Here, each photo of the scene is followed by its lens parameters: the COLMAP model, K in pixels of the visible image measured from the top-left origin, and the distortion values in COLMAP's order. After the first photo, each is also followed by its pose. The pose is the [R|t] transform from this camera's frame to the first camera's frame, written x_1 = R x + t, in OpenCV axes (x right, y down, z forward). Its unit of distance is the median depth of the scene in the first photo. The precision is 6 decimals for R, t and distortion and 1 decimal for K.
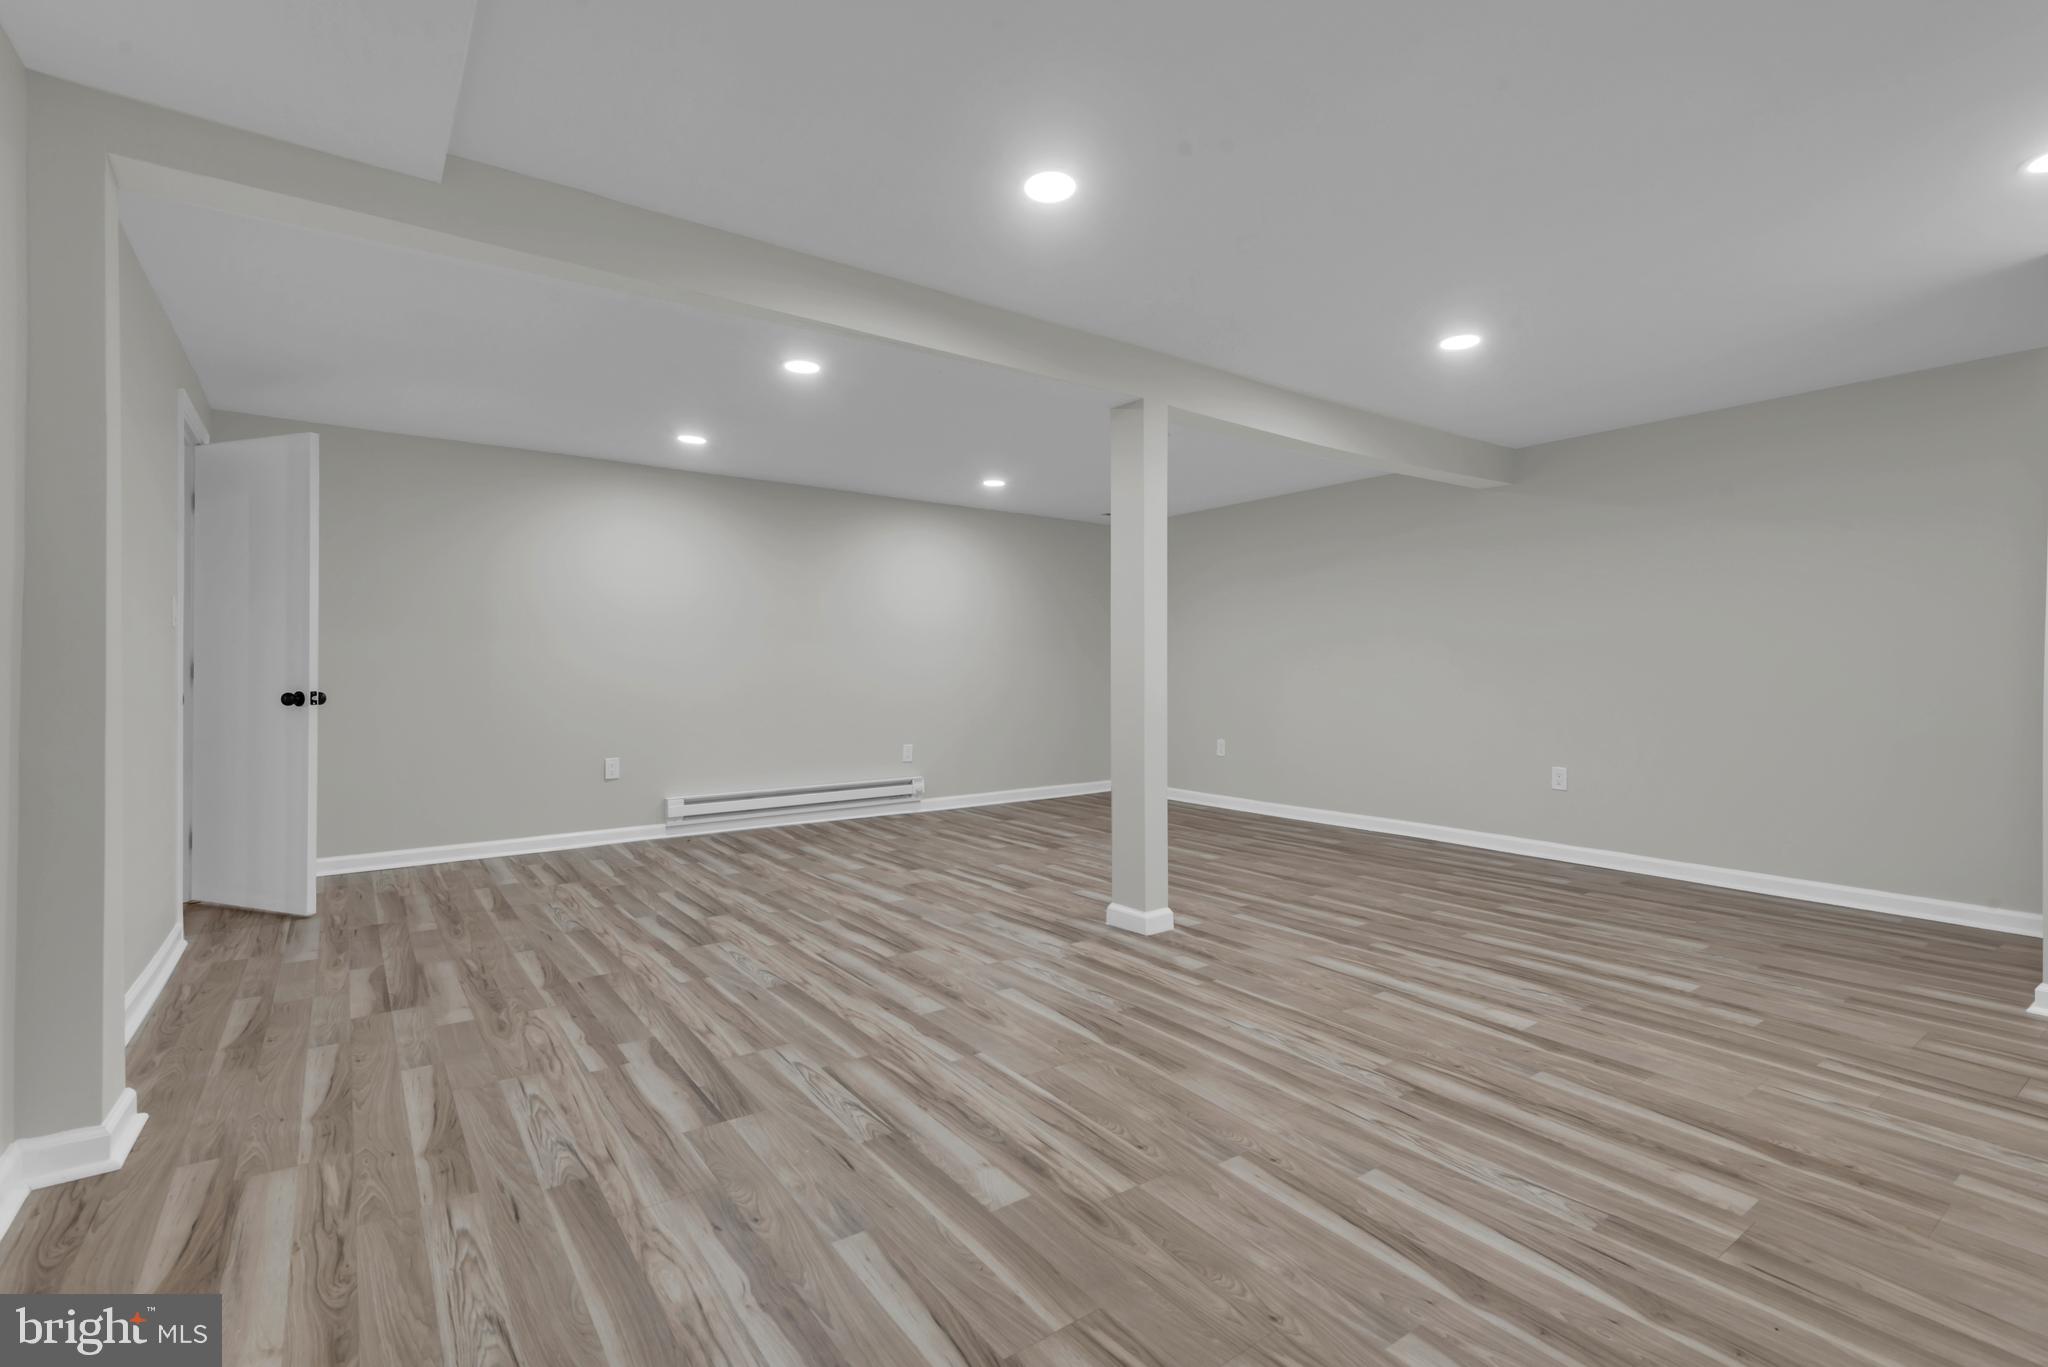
lens RADIAL K [[926.1, 0, 1015.4], [0, 926.1, 669.0], [0, 0, 1]] dist [0.009420, -0.001274]
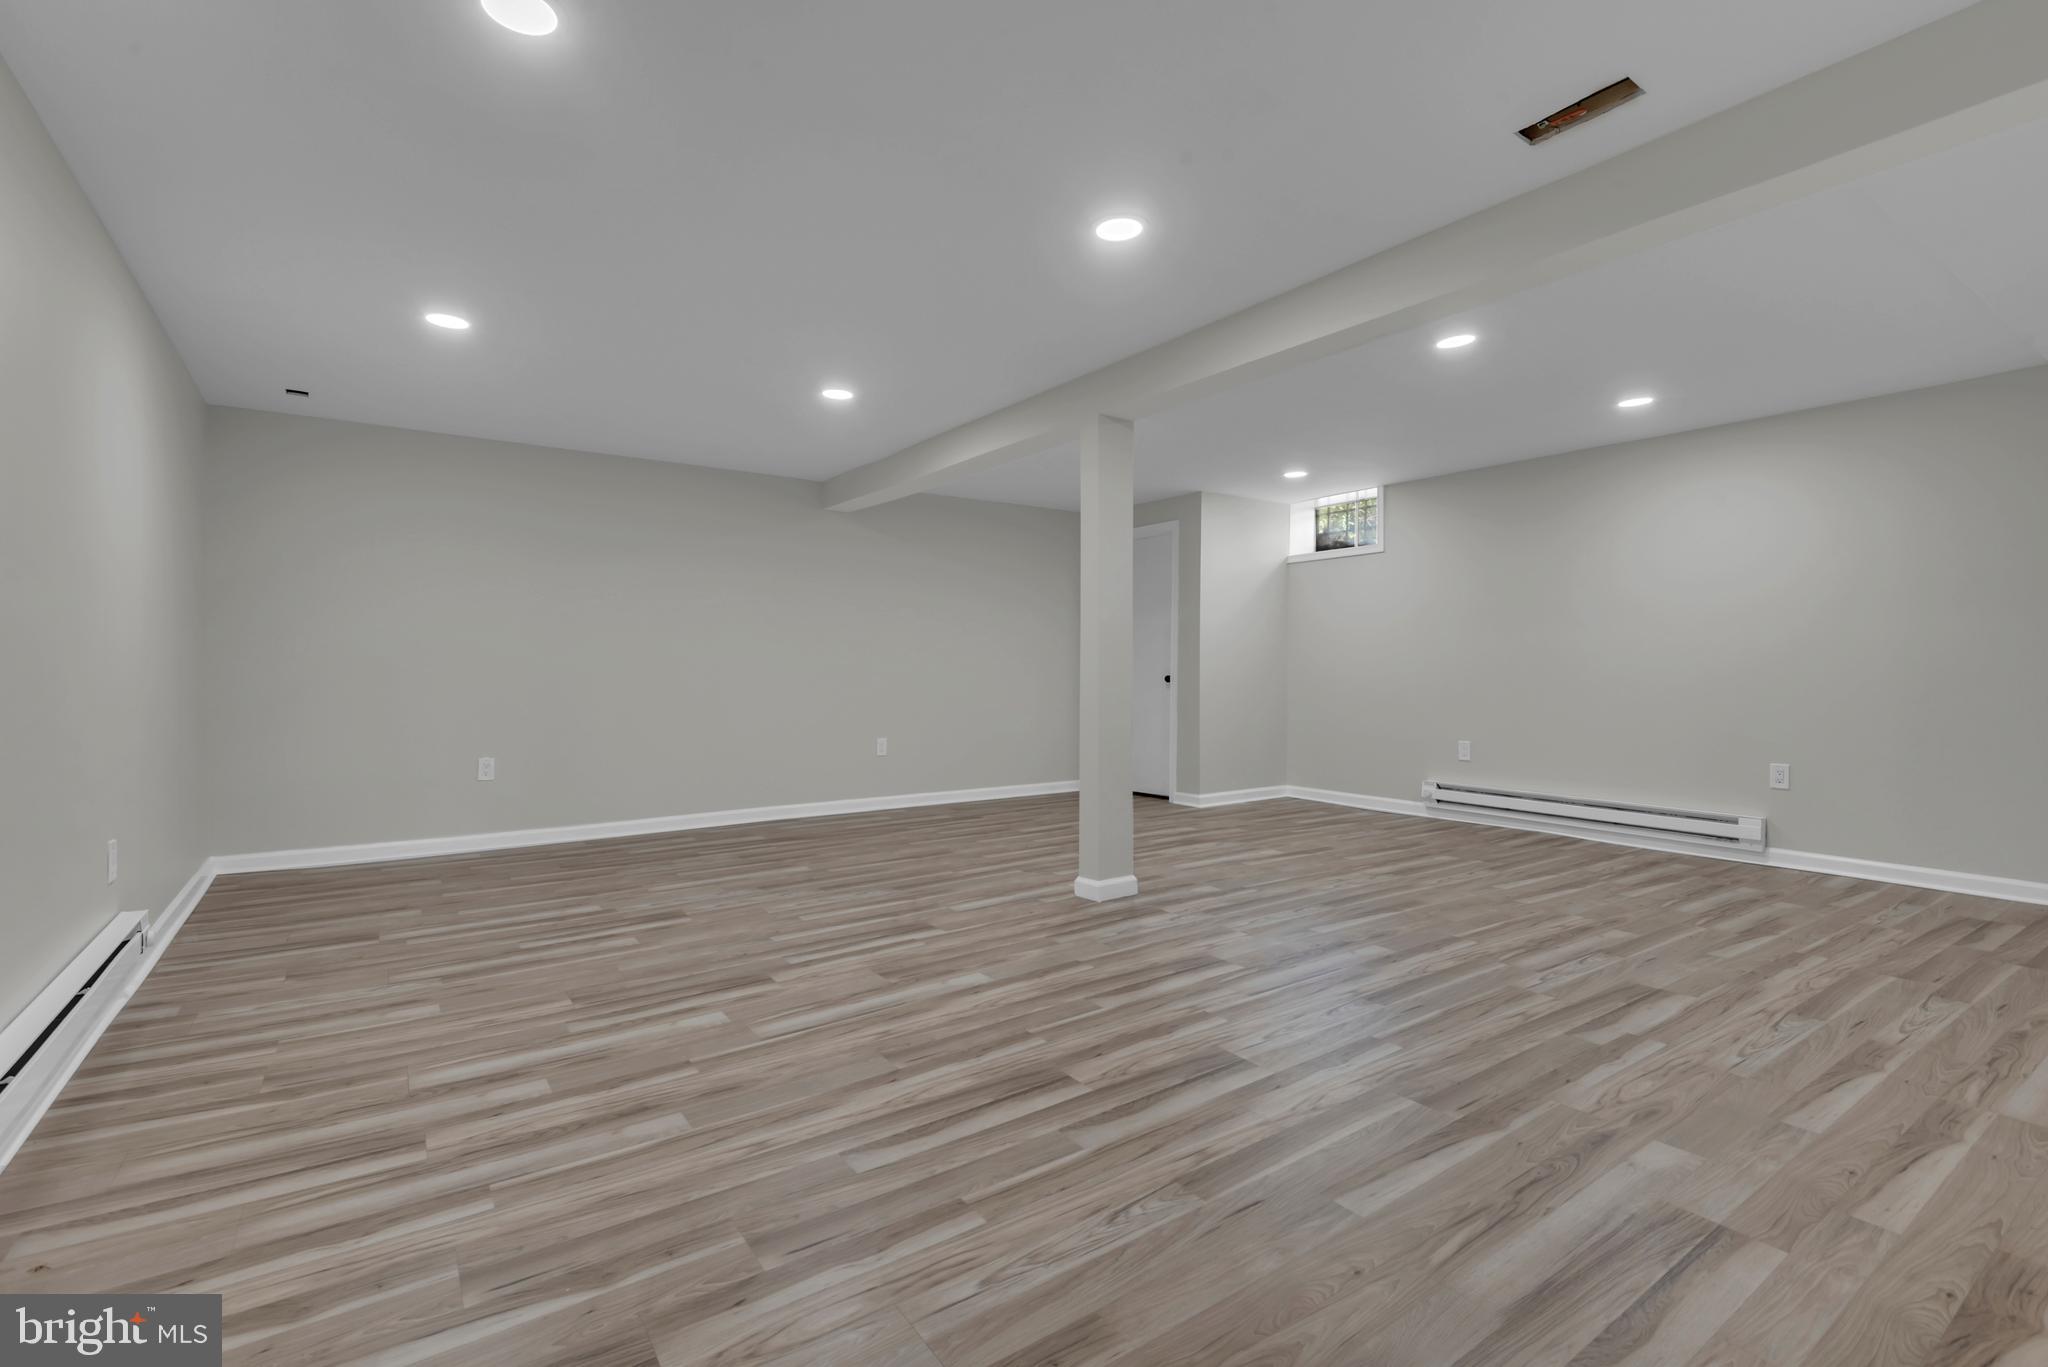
lens RADIAL K [[926.1, 0, 1015.4], [0, 926.1, 669.0], [0, 0, 1]] dist [0.009420, -0.001274]
pose [[0.023639, -0.002492, 0.999717, -1.390909], [-0.004036, 0.999989, 0.002588, 0.011234], [-0.999712, -0.004096, 0.023629, 1.564500]]
